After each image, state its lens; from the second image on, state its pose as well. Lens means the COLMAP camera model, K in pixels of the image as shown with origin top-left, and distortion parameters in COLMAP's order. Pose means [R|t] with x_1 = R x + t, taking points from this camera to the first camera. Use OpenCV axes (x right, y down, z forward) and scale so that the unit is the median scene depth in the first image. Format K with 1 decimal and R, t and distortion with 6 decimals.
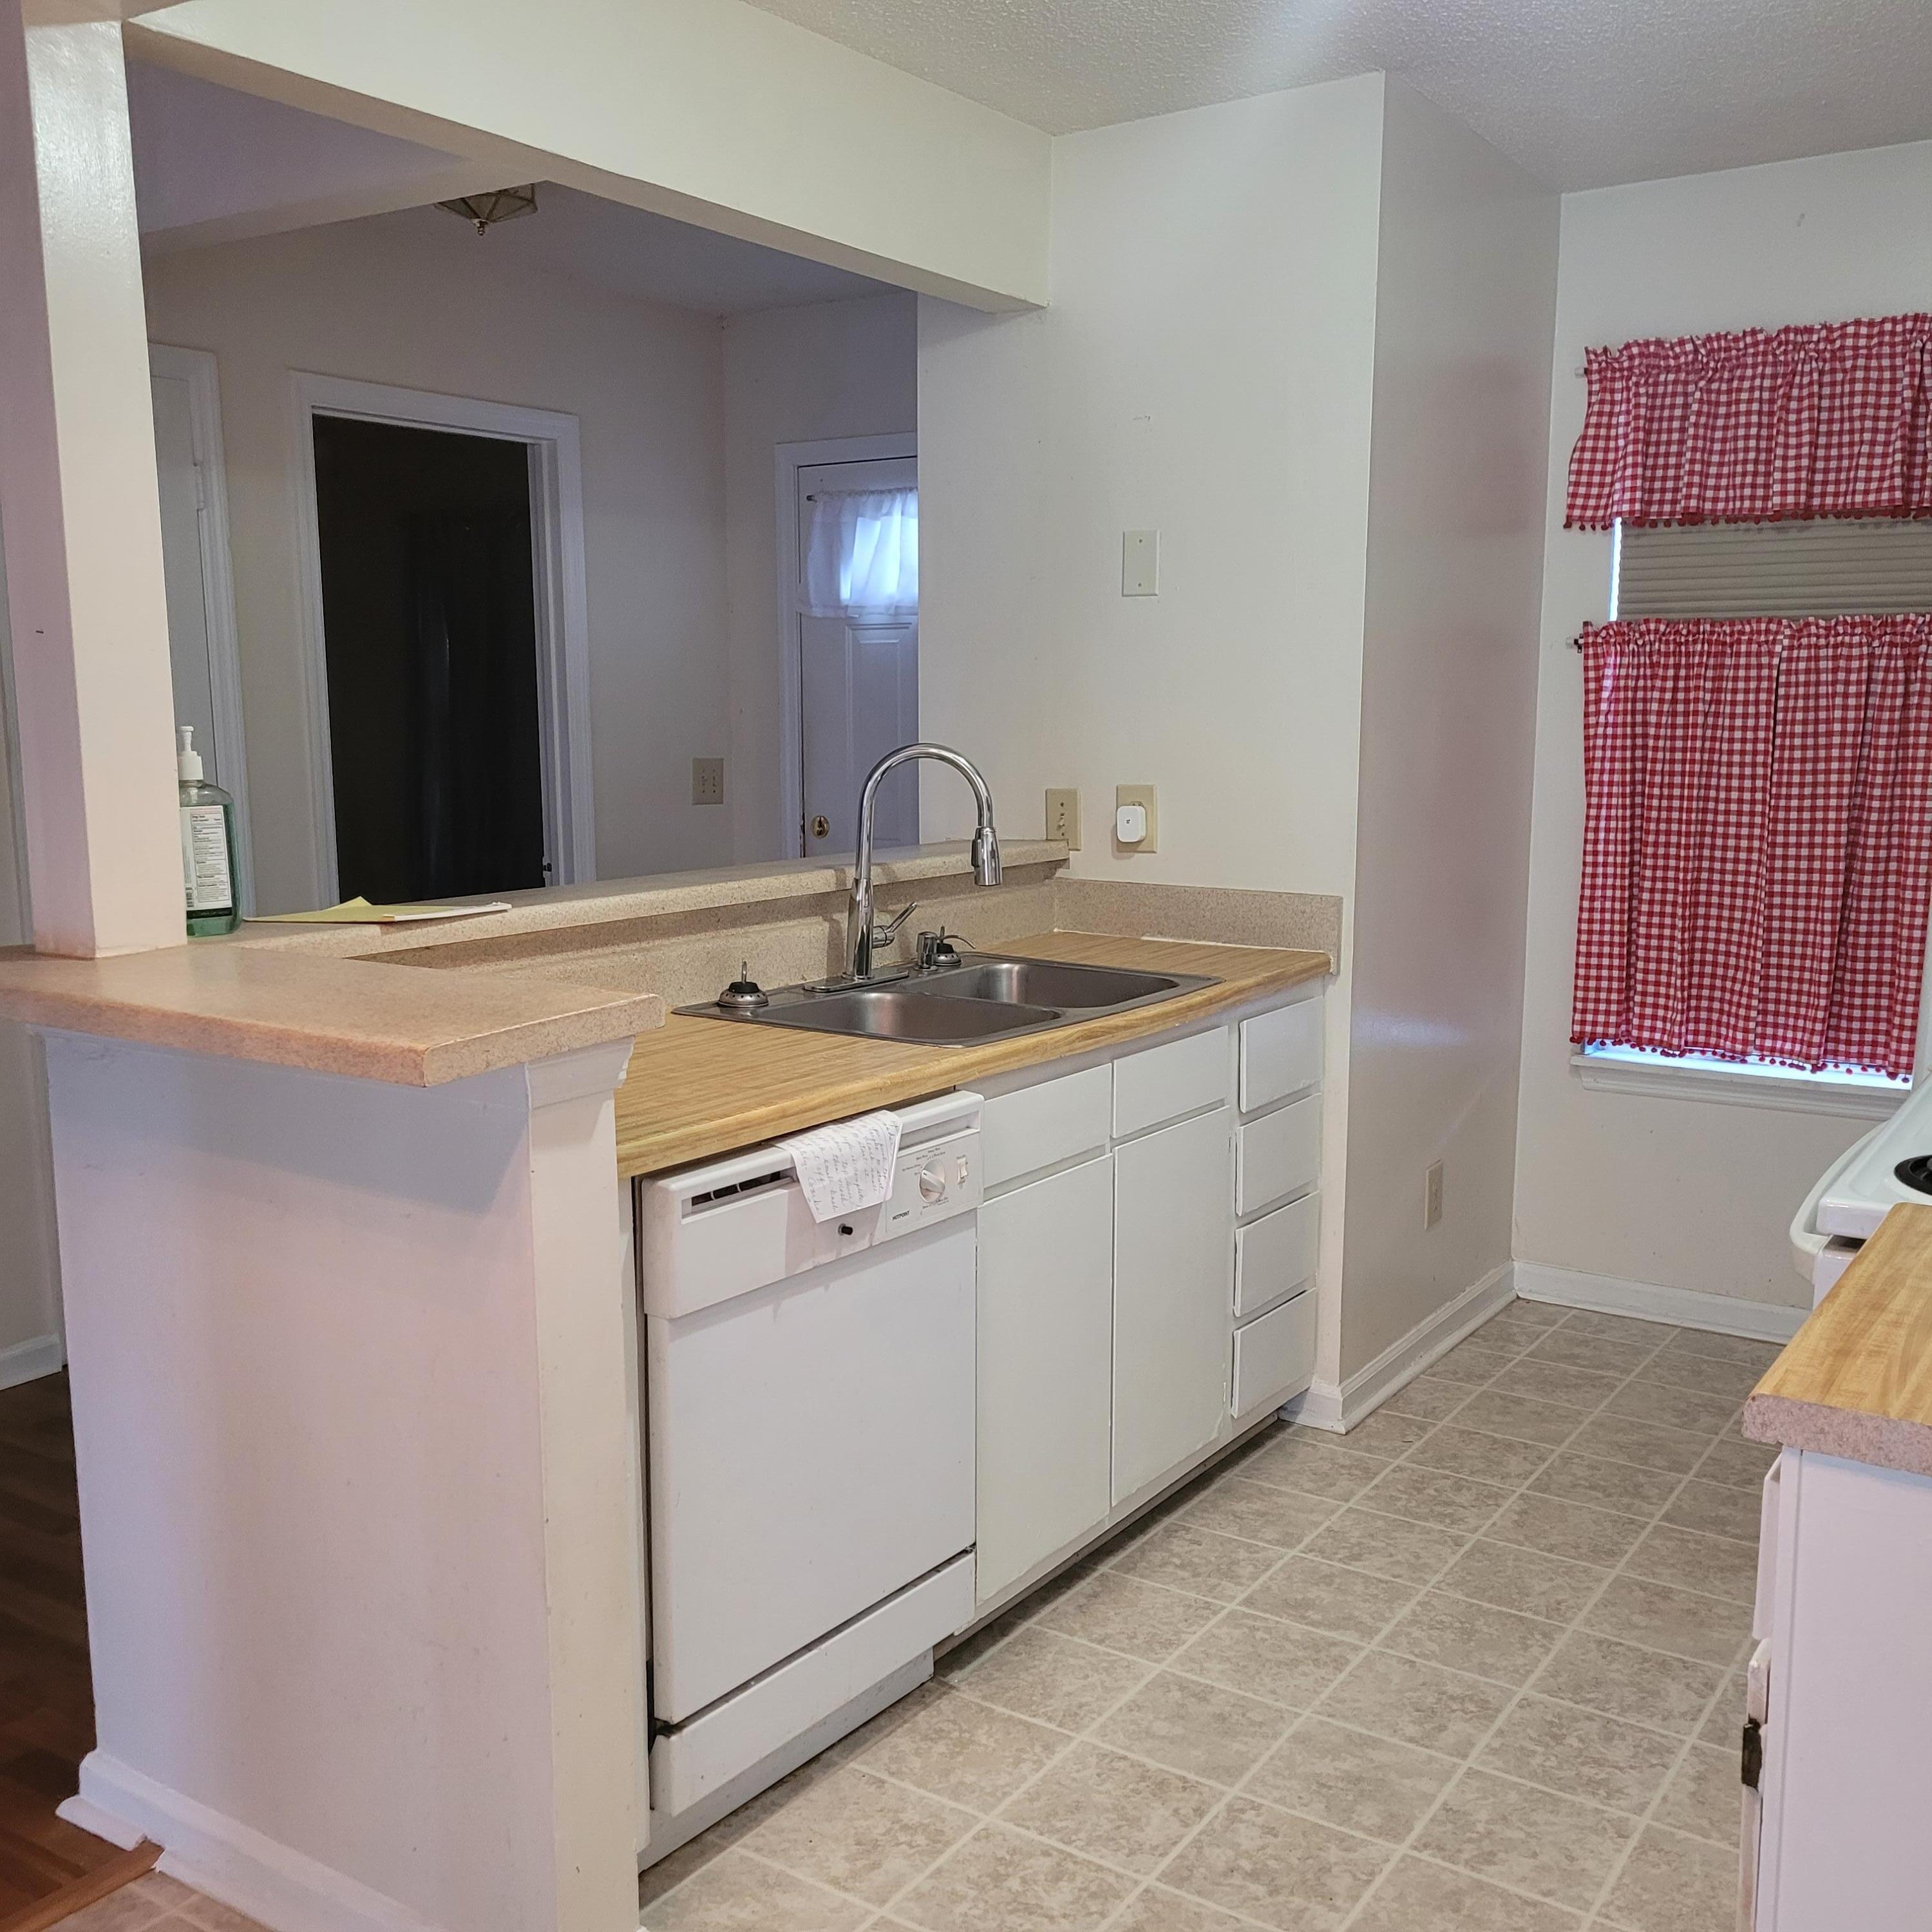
lens RADIAL K [[1945.6, 0, 955.7], [0, 1945.6, 976.3], [0, 0, 1]] dist [0.036017, 0.000000]
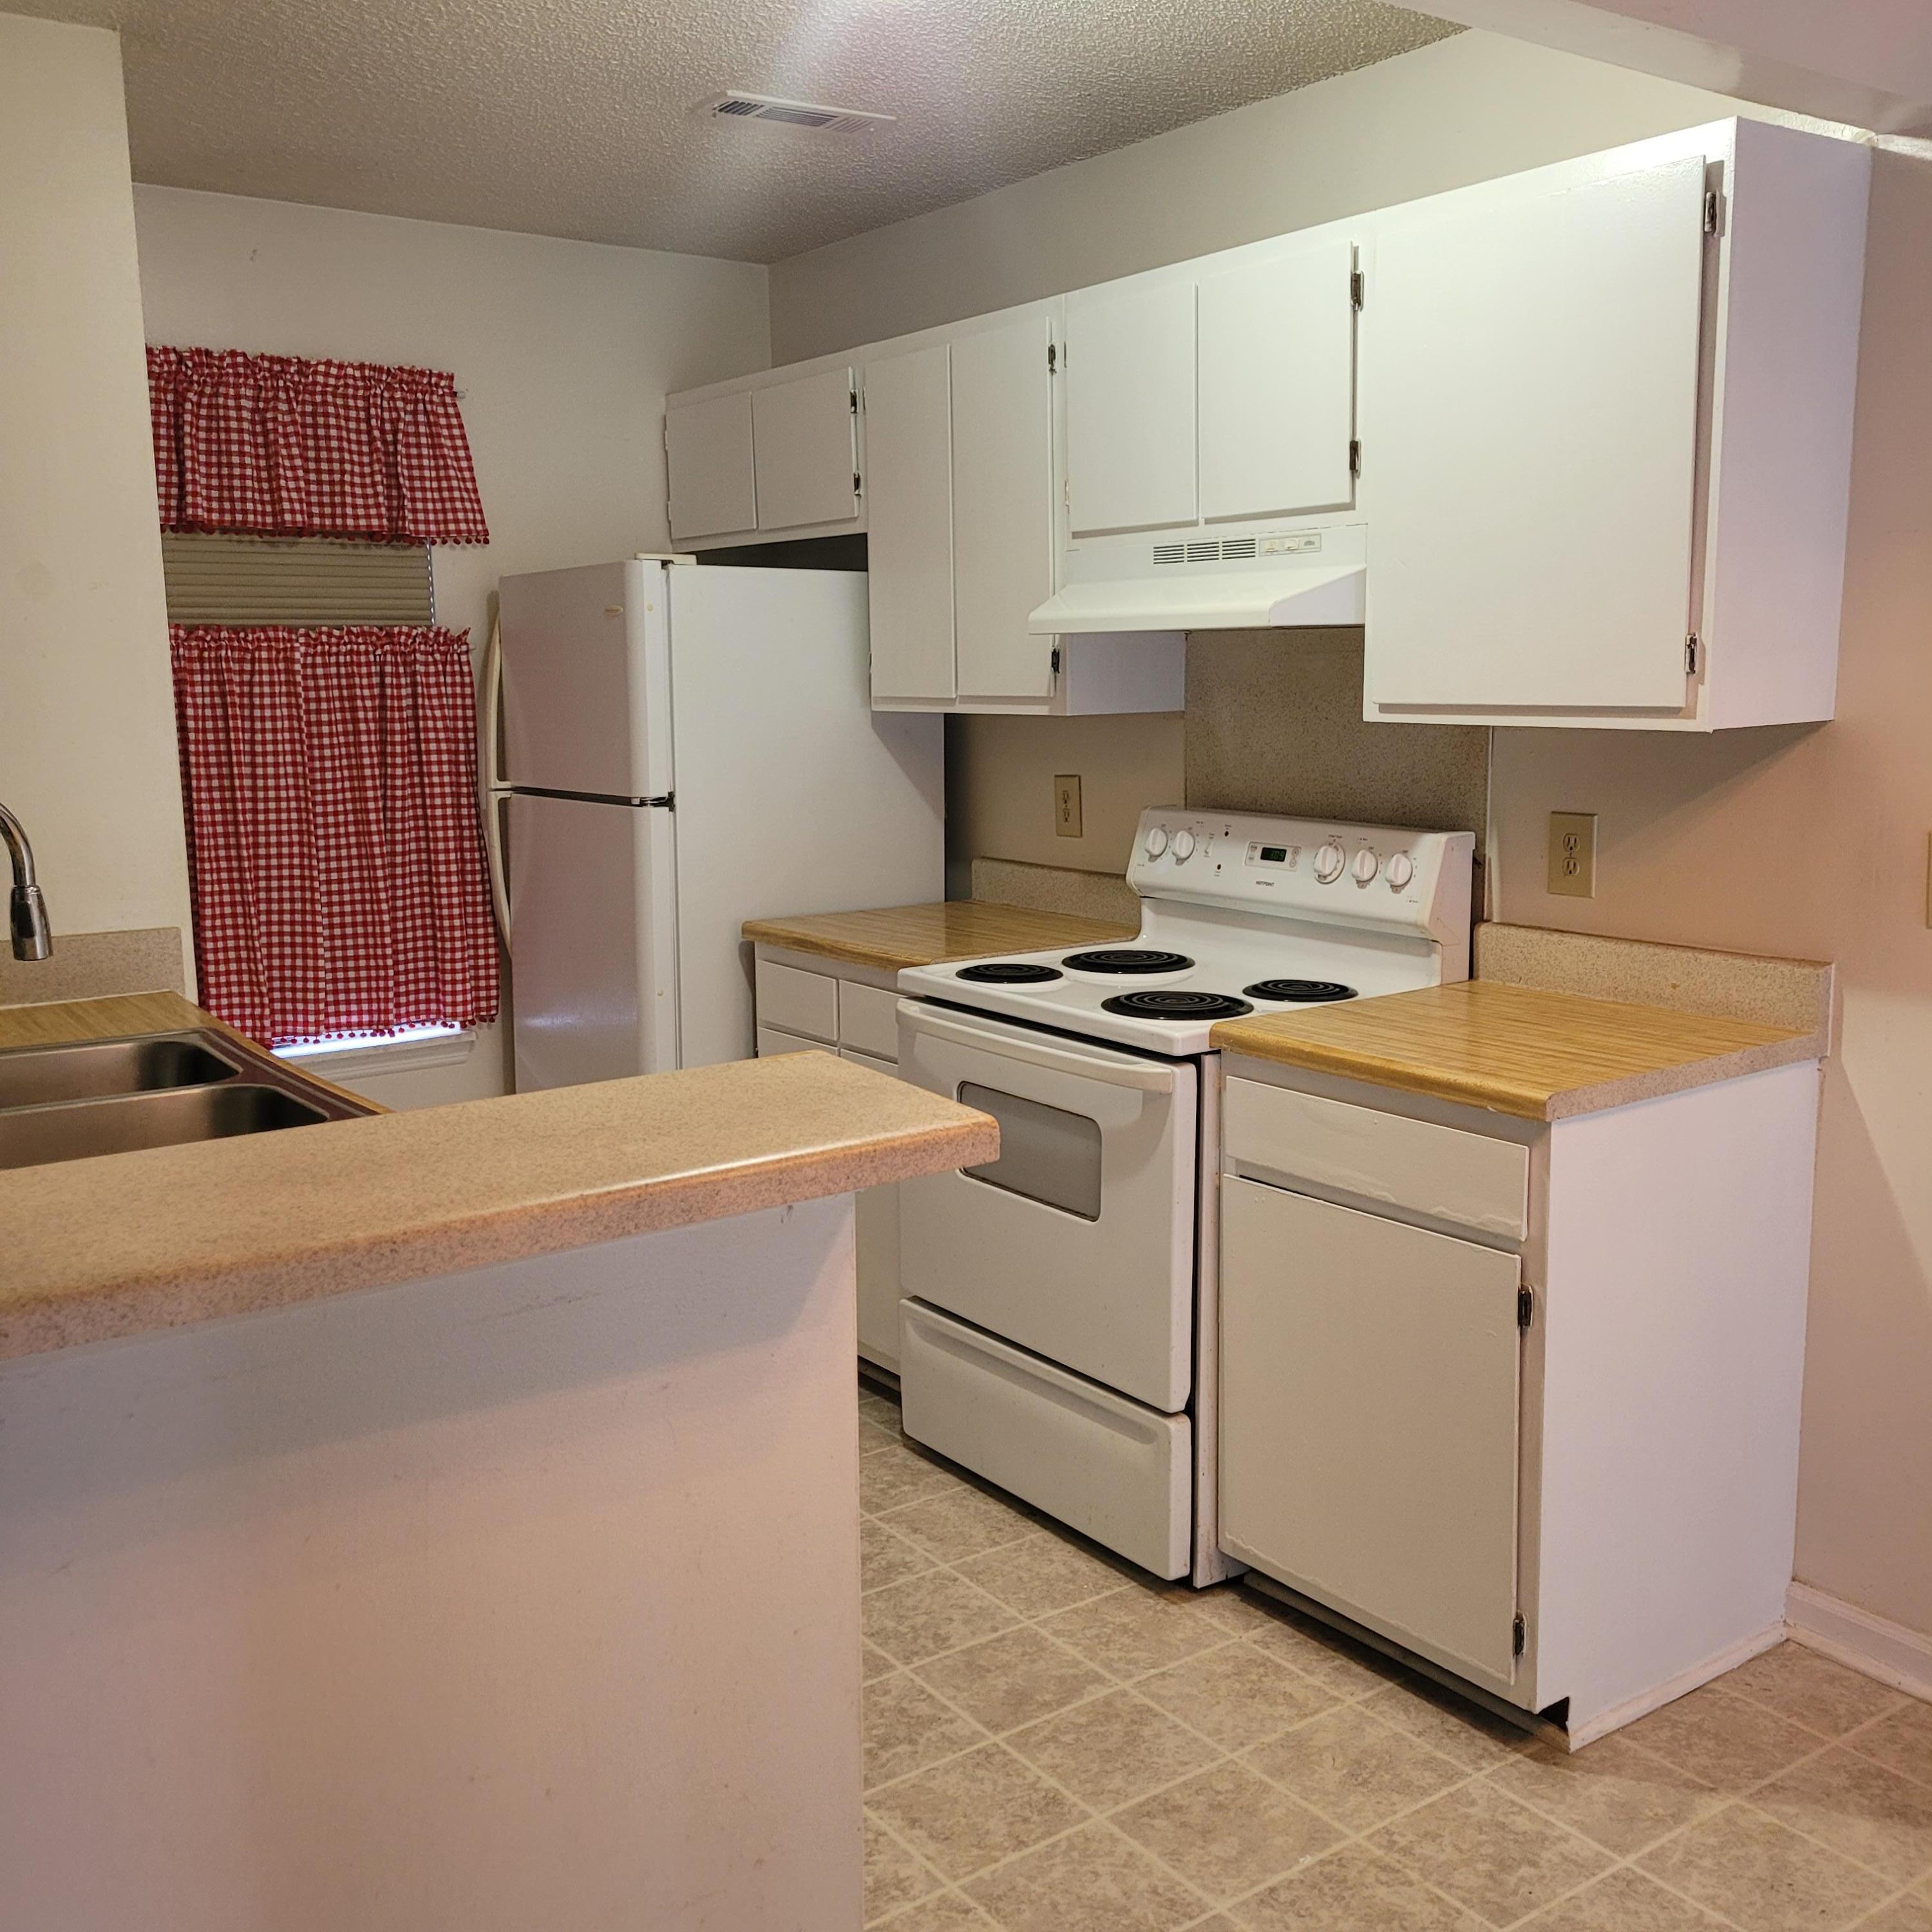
lens RADIAL K [[1945.6, 0, 955.6], [0, 1945.6, 958.5], [0, 0, 1]] dist [0.036017, 0.000000]
pose [[0.337934, -0.143745, 0.930128, -0.484416], [0.153542, 0.983448, 0.096200, -0.052336], [-0.928561, 0.110305, 0.354411, 0.308081]]
